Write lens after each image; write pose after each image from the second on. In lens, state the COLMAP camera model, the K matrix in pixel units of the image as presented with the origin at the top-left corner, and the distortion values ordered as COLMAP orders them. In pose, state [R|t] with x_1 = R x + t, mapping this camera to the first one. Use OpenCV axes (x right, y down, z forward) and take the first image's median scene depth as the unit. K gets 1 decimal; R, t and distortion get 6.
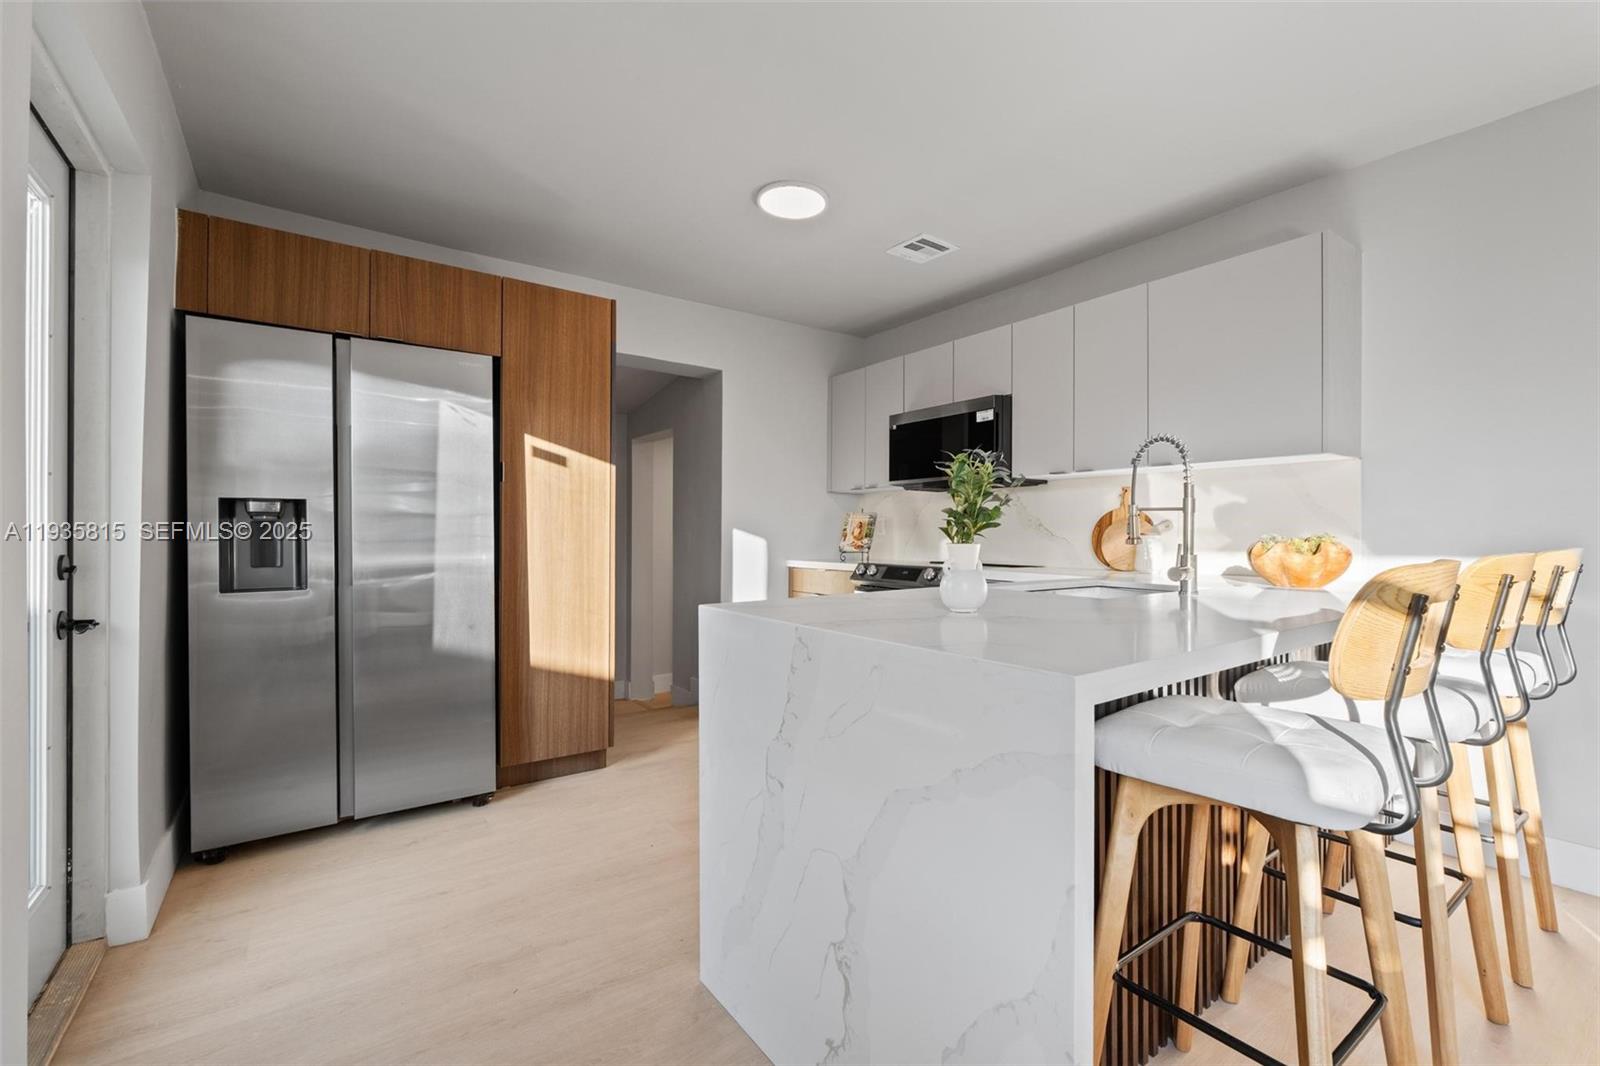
lens RADIAL K [[691.5, 0, 817.2], [0, 691.5, 531.1], [0, 0, 1]] dist [0.000005, 0.000130]
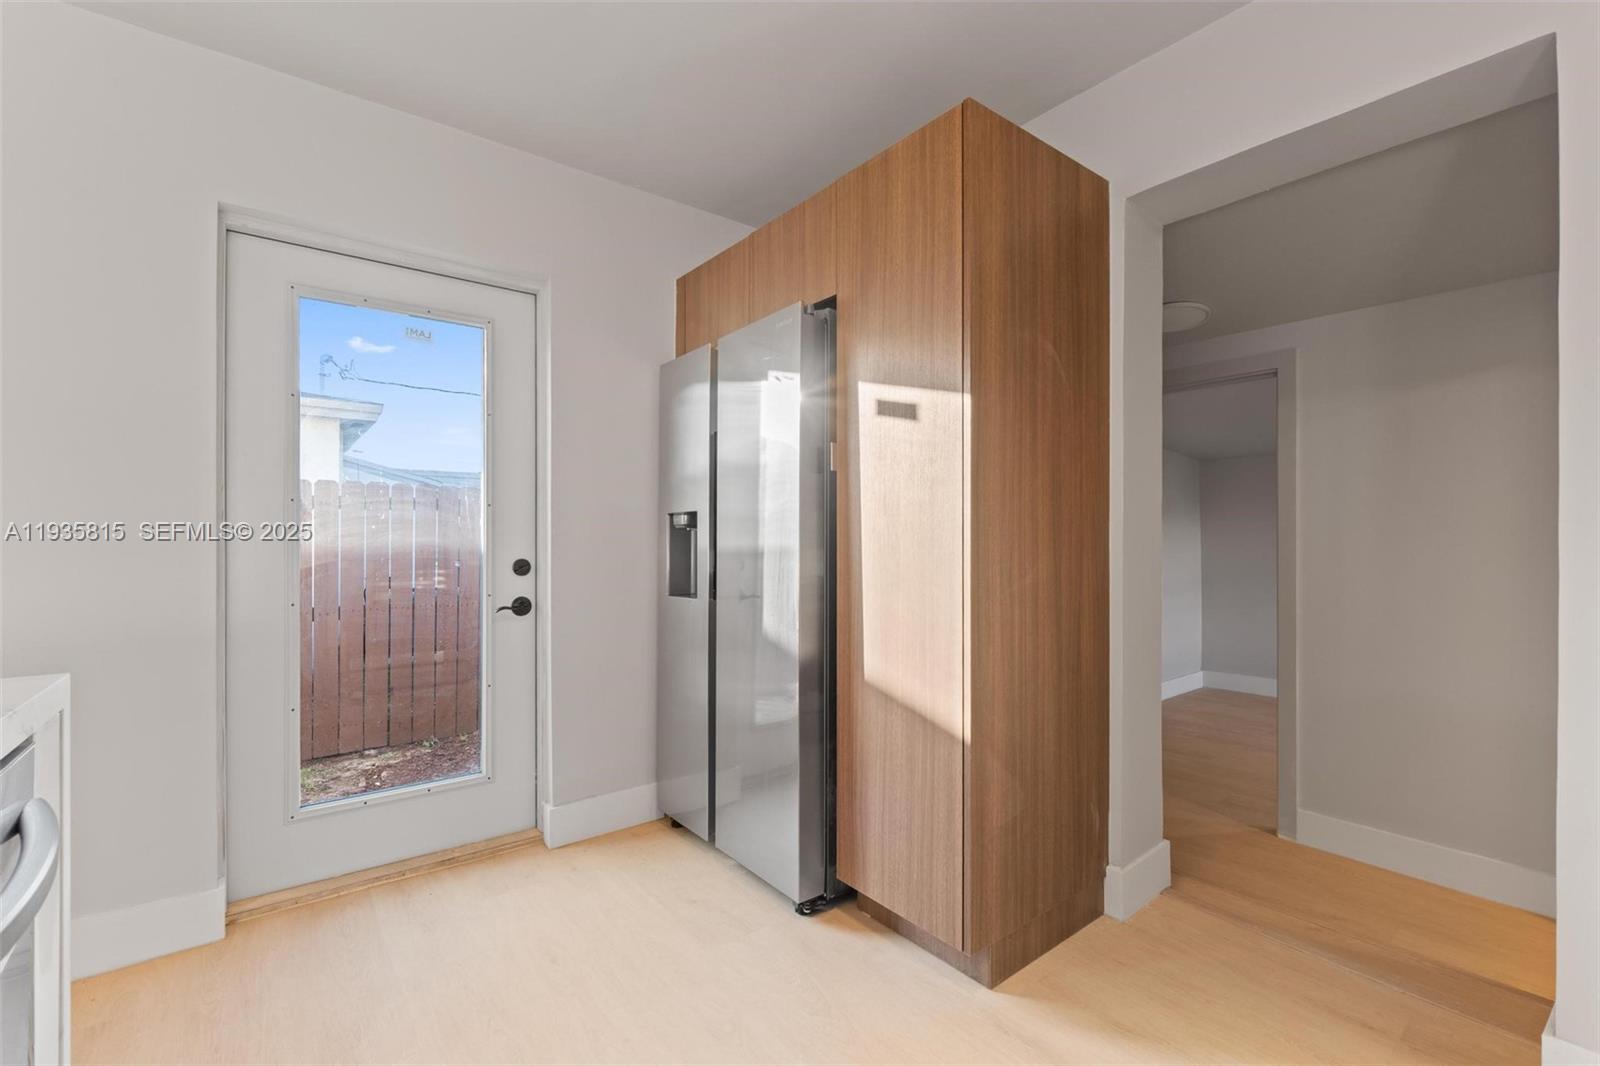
lens RADIAL K [[685.8, 0, 806.2], [0, 685.8, 537.8], [0, 0, 1]] dist [-0.002540, 0.000062]
pose [[0.034413, -0.003055, -0.999403, 0.232746], [0.003945, 0.999988, -0.002921, -0.002308], [0.999400, -0.003842, 0.034424, 0.917992]]
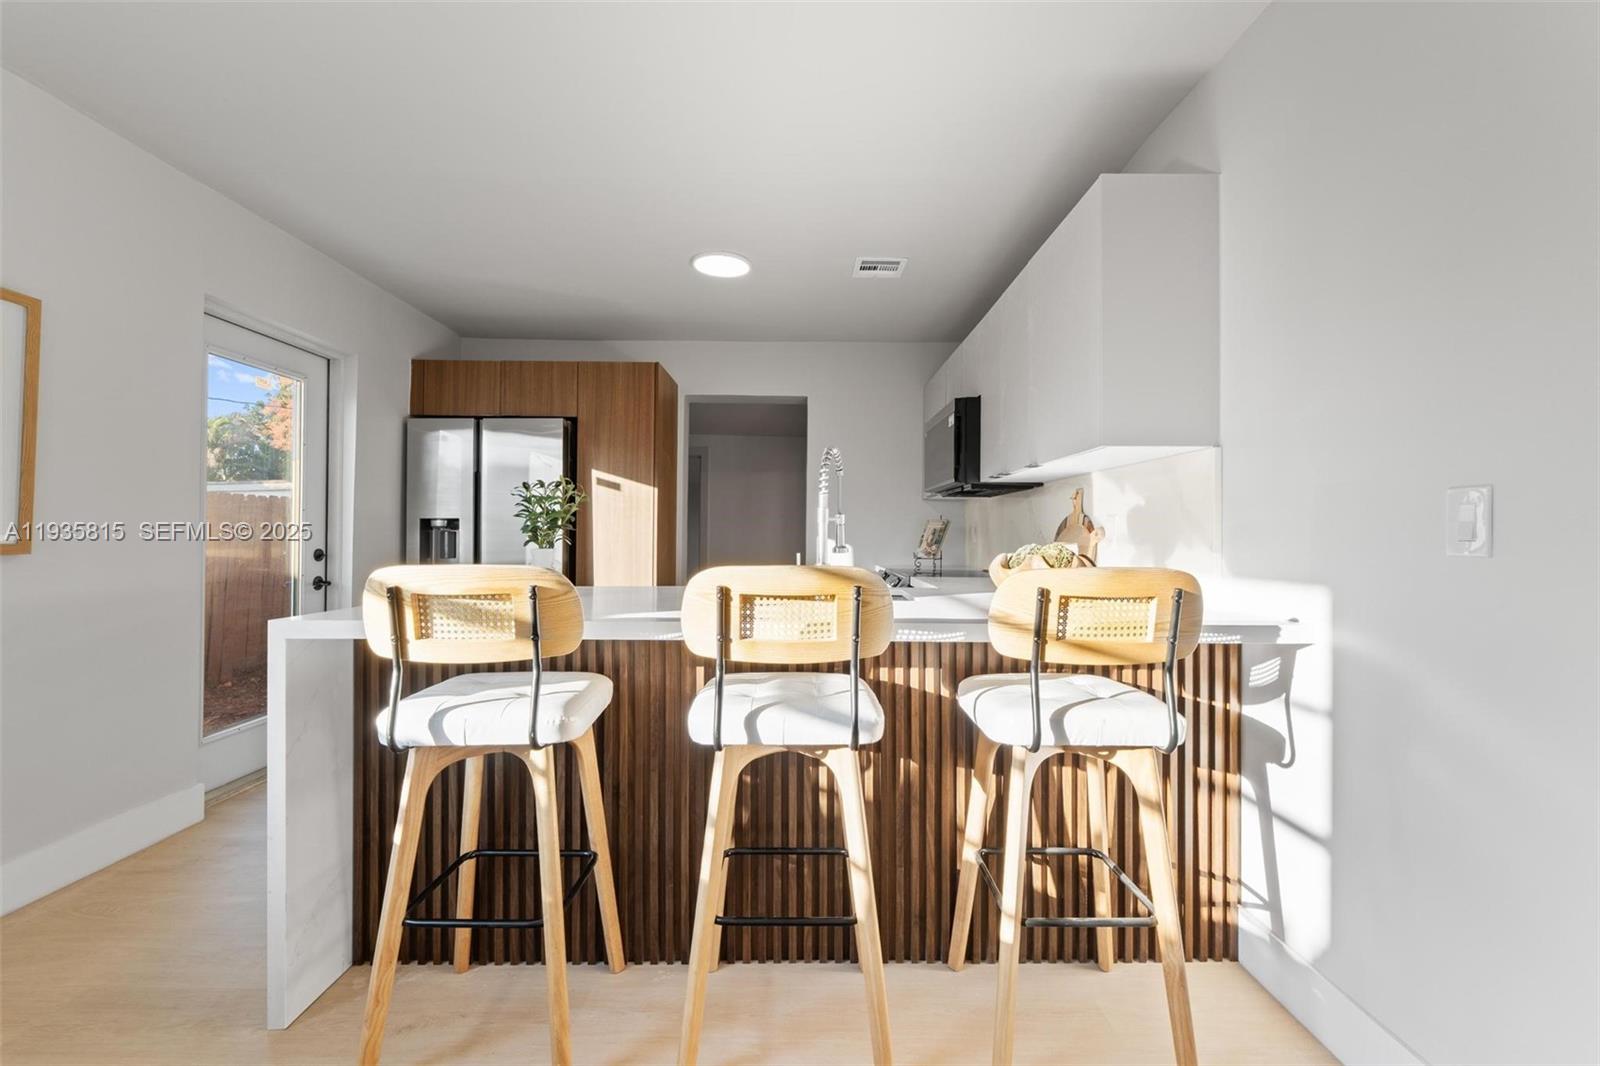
lens RADIAL K [[685.8, 0, 806.2], [0, 685.8, 537.8], [0, 0, 1]] dist [-0.002540, 0.000062]
pose [[0.814171, 0.002826, -0.580619, 0.746547], [-0.001147, 0.999994, 0.003259, -0.004389], [0.580625, -0.001988, 0.814169, 0.105180]]
